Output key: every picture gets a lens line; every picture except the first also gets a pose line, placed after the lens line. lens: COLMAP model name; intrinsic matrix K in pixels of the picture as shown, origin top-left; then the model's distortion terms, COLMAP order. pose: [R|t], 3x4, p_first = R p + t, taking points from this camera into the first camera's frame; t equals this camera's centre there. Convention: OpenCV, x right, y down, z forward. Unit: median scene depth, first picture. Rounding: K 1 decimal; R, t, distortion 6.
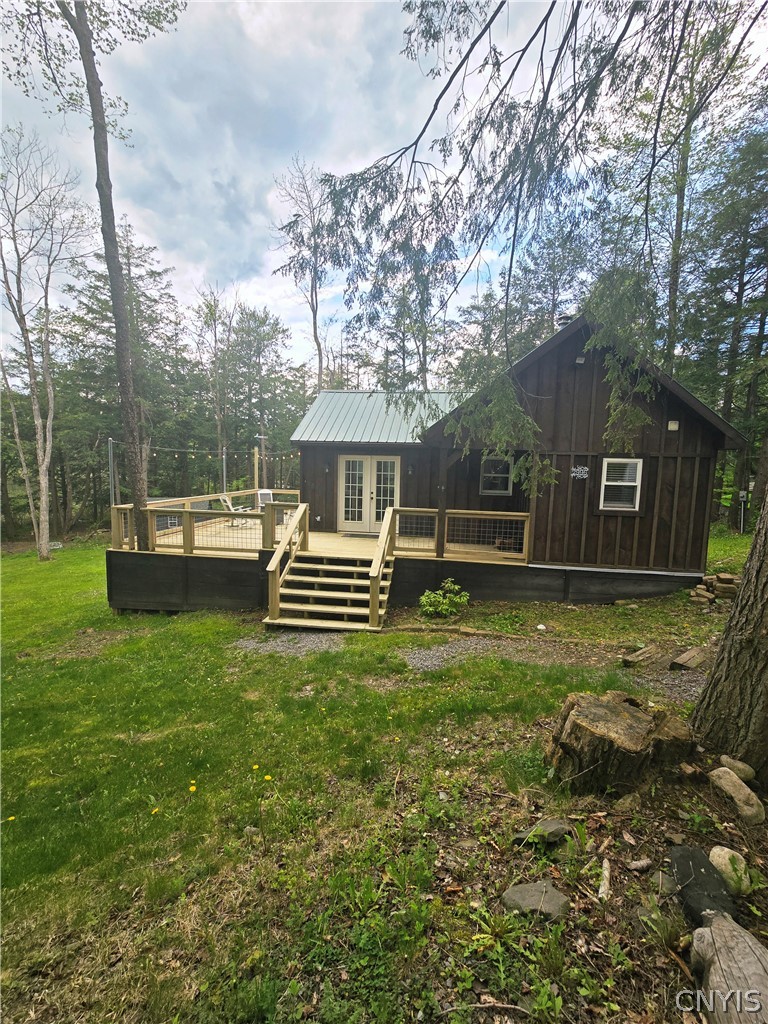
lens RADIAL K [[419.6, 0, 391.6], [0, 419.6, 505.5], [0, 0, 1]] dist [-0.006384, 0.002034]
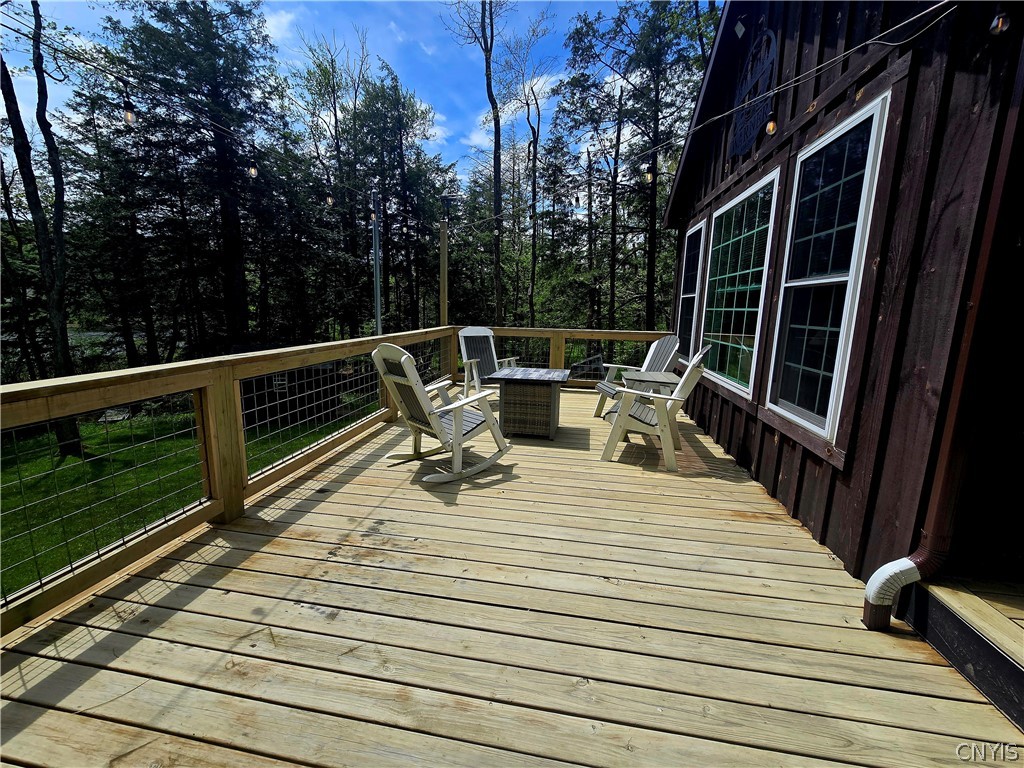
lens RADIAL K [[419.6, 0, 508.4], [0, 419.6, 378.6], [0, 0, 1]] dist [-0.006384, 0.002034]
pose [[0.999749, -0.007360, -0.021159, -0.564798], [0.008800, 0.997591, 0.068814, -0.036113], [0.020602, -0.068983, 0.997405, 1.317625]]
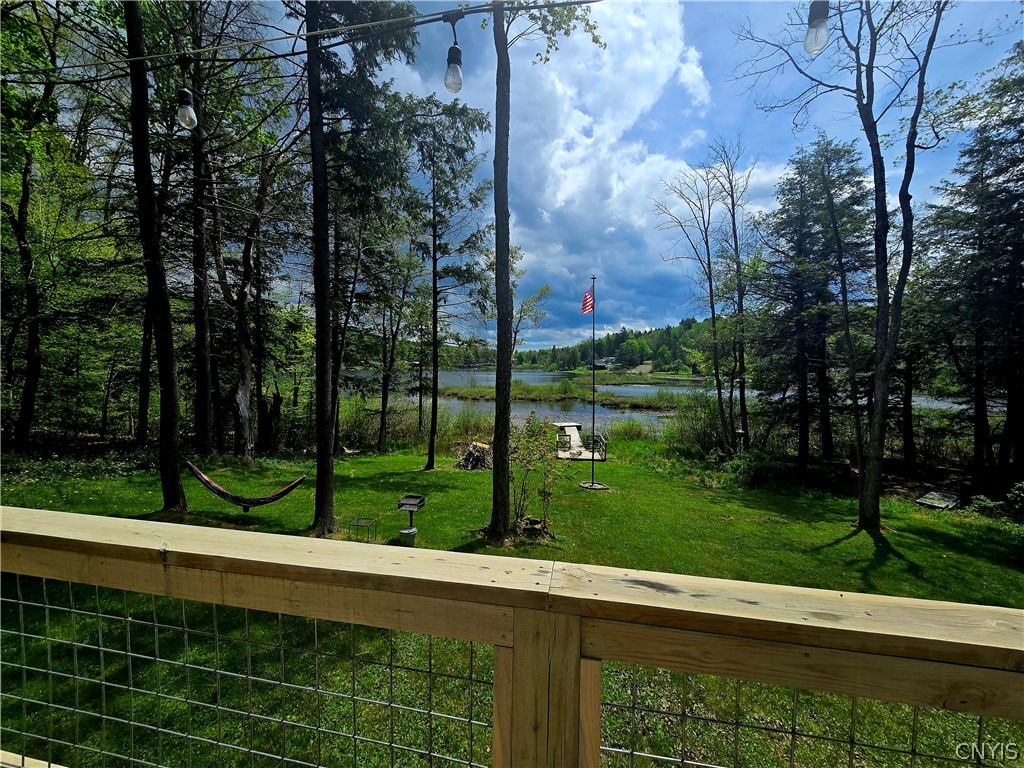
lens RADIAL K [[419.6, 0, 505.0], [0, 419.6, 379.6], [0, 0, 1]] dist [-0.006384, 0.002034]
pose [[-0.061664, 0.009251, -0.998054, -0.686053], [-0.107177, 0.994114, 0.015837, -0.091034], [0.992326, 0.107945, -0.060310, 1.625555]]
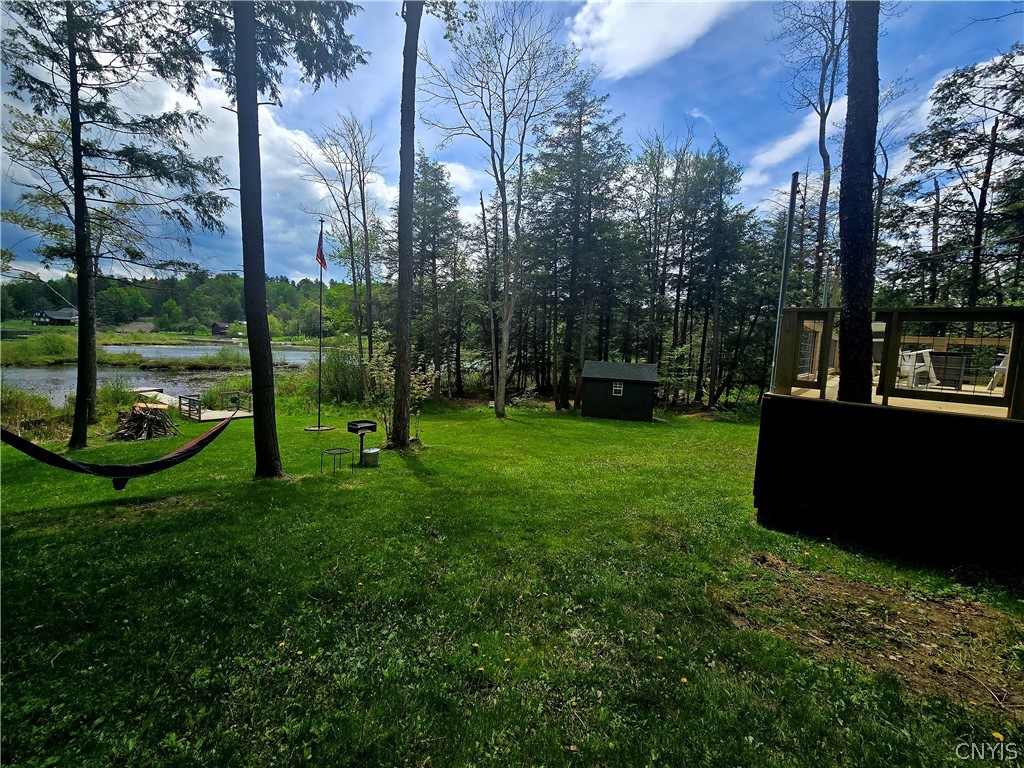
lens RADIAL K [[419.6, 0, 509.5], [0, 419.6, 379.0], [0, 0, 1]] dist [-0.006384, 0.002034]
pose [[0.839117, 0.061701, -0.540441, -0.866681], [-0.078228, 0.996906, -0.007647, 0.151949], [0.538297, 0.048694, 0.841347, 0.526461]]
